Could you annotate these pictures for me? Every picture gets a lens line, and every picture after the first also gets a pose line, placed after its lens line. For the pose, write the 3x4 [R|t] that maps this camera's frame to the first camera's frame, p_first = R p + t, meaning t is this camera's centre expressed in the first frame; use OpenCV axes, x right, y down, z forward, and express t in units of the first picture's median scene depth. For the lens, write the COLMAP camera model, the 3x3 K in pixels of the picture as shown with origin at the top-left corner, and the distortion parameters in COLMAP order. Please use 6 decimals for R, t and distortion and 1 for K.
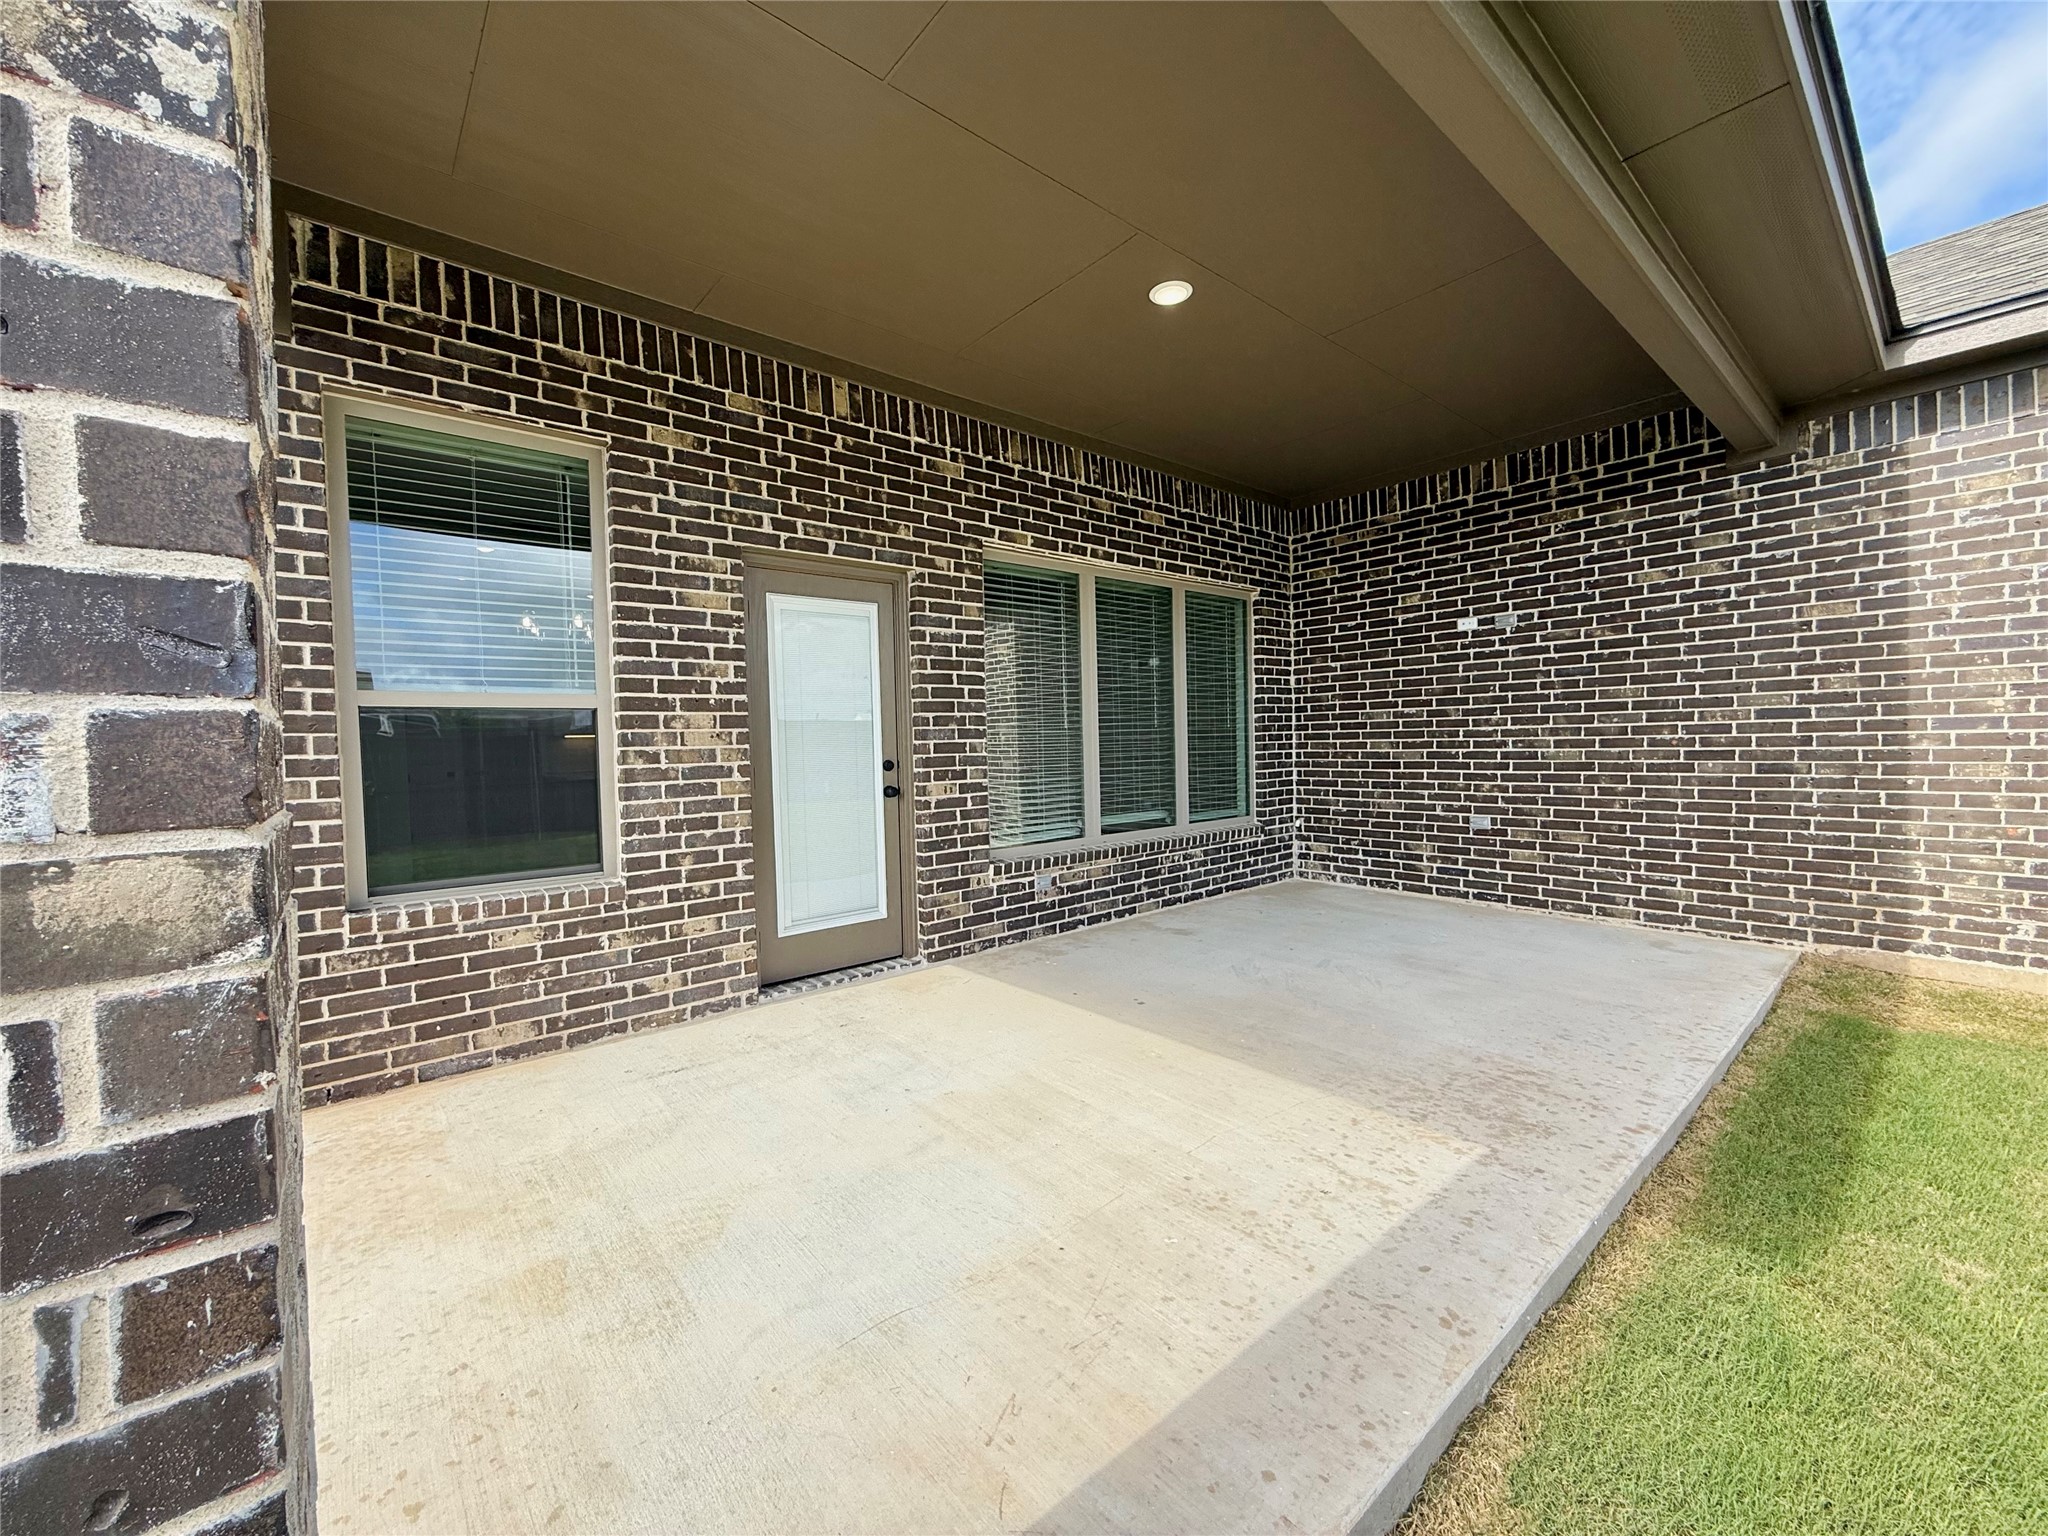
lens RADIAL K [[818.5, 0, 1022.0], [0, 818.5, 766.4], [0, 0, 1]] dist [-0.000108, 0.000148]
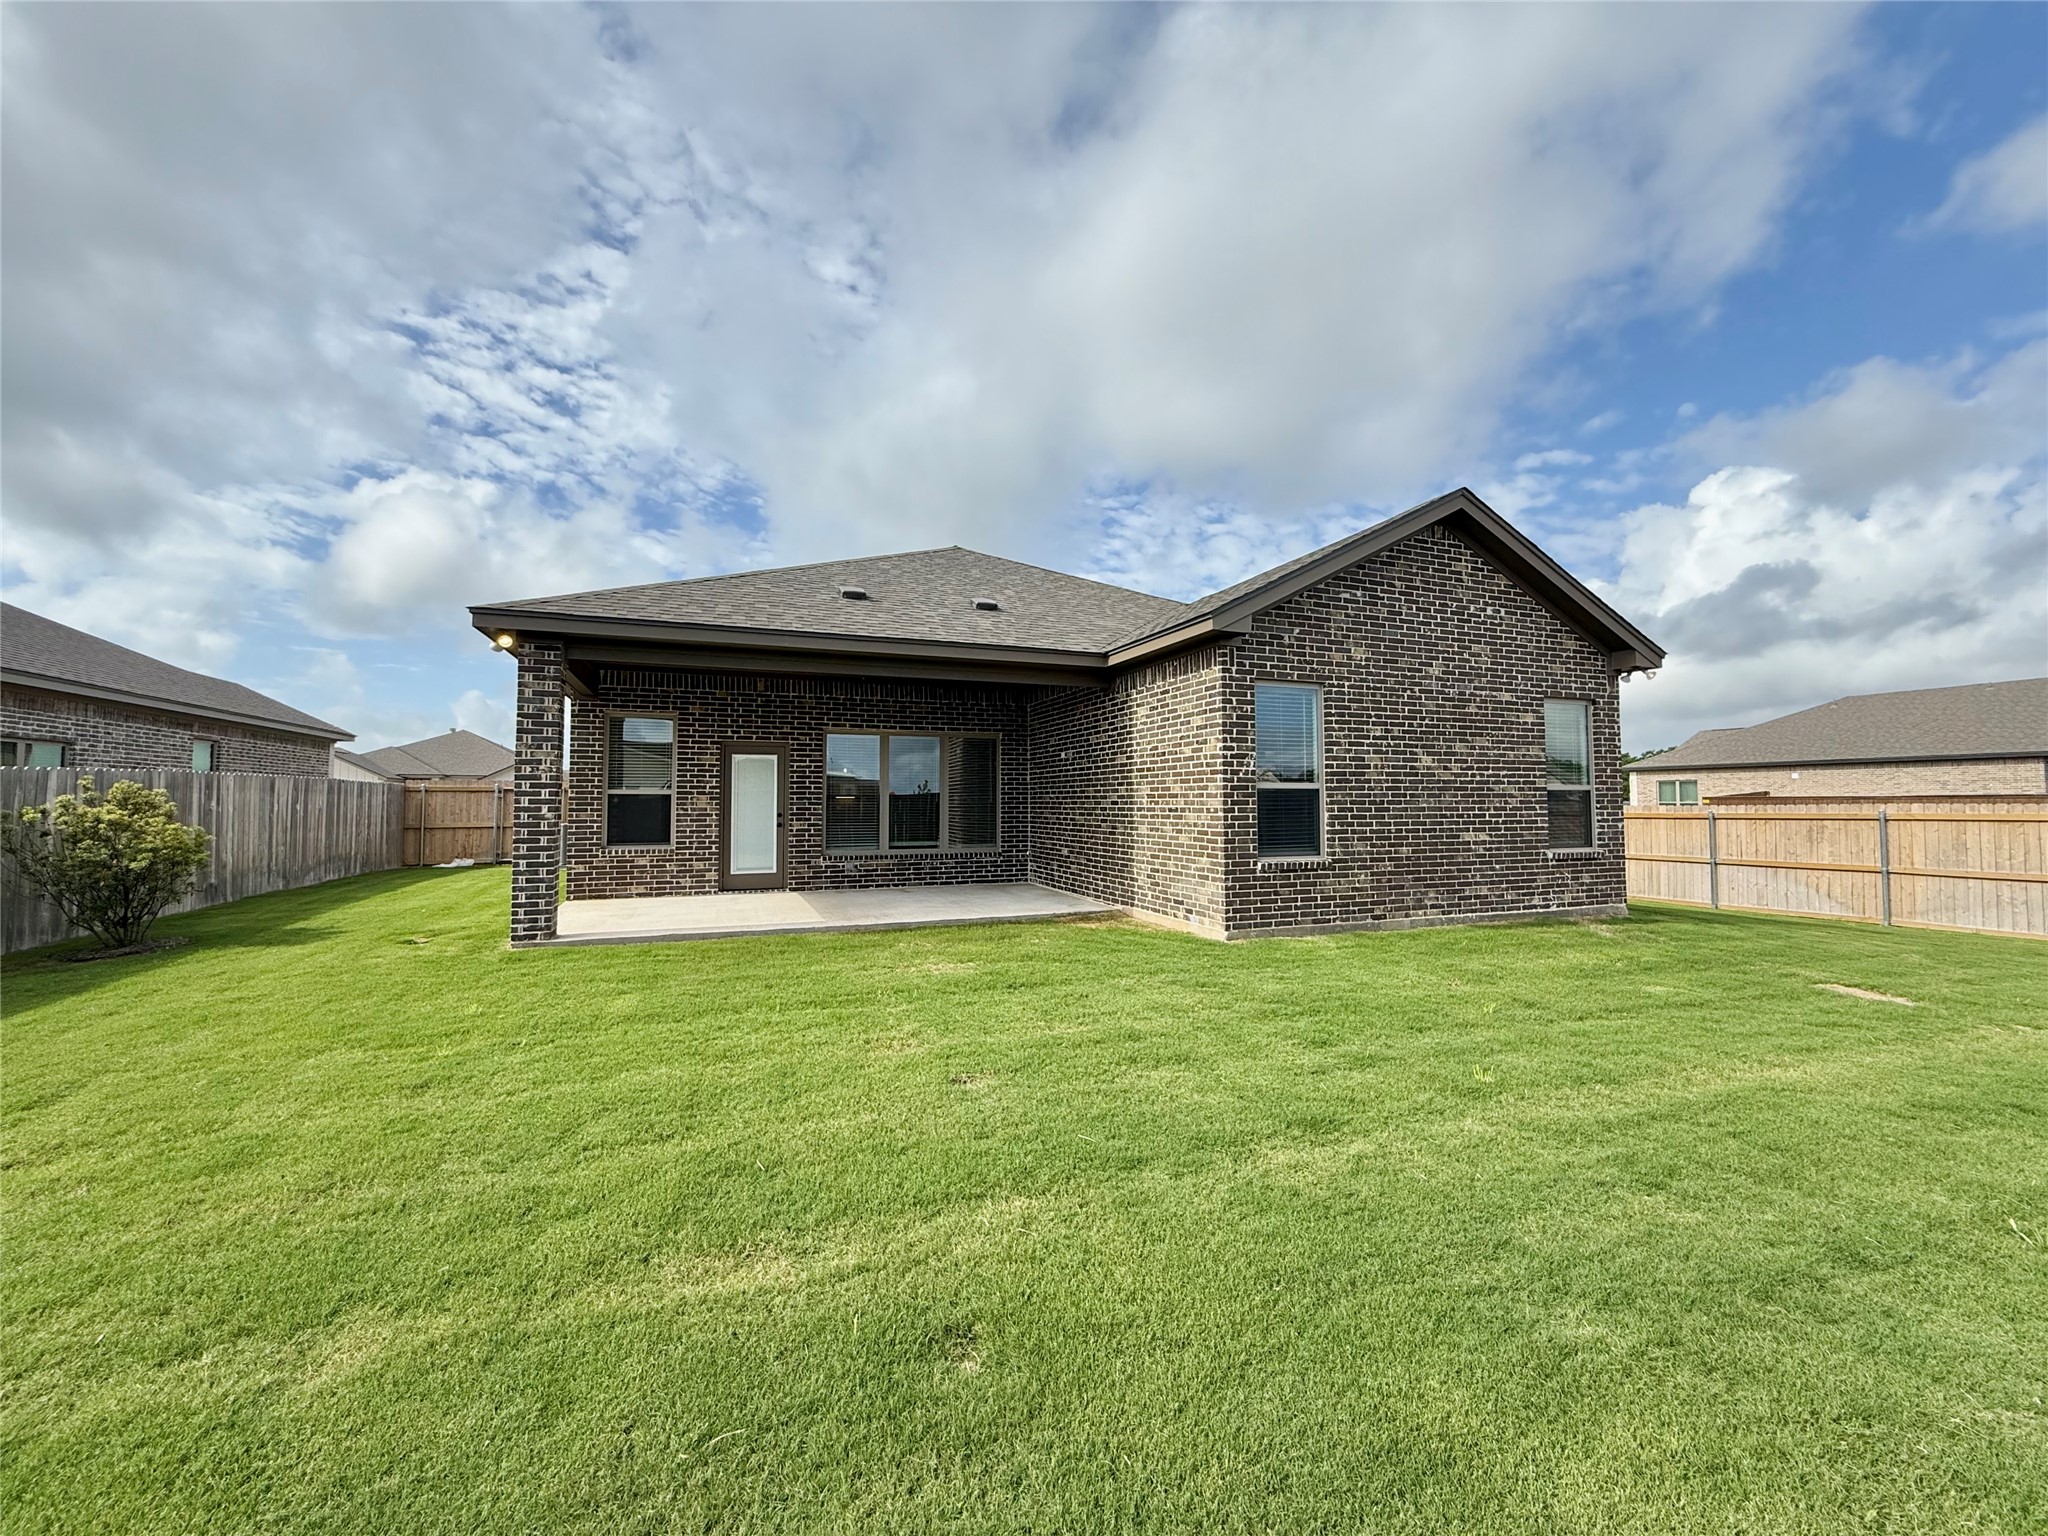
lens RADIAL K [[818.5, 0, 1027.7], [0, 818.5, 770.5], [0, 0, 1]] dist [-0.000108, 0.000148]
pose [[0.942967, 0.009246, -0.332756, 1.654115], [-0.032090, 0.997484, -0.063220, -0.003920], [0.331335, 0.070293, 0.940891, -1.391521]]
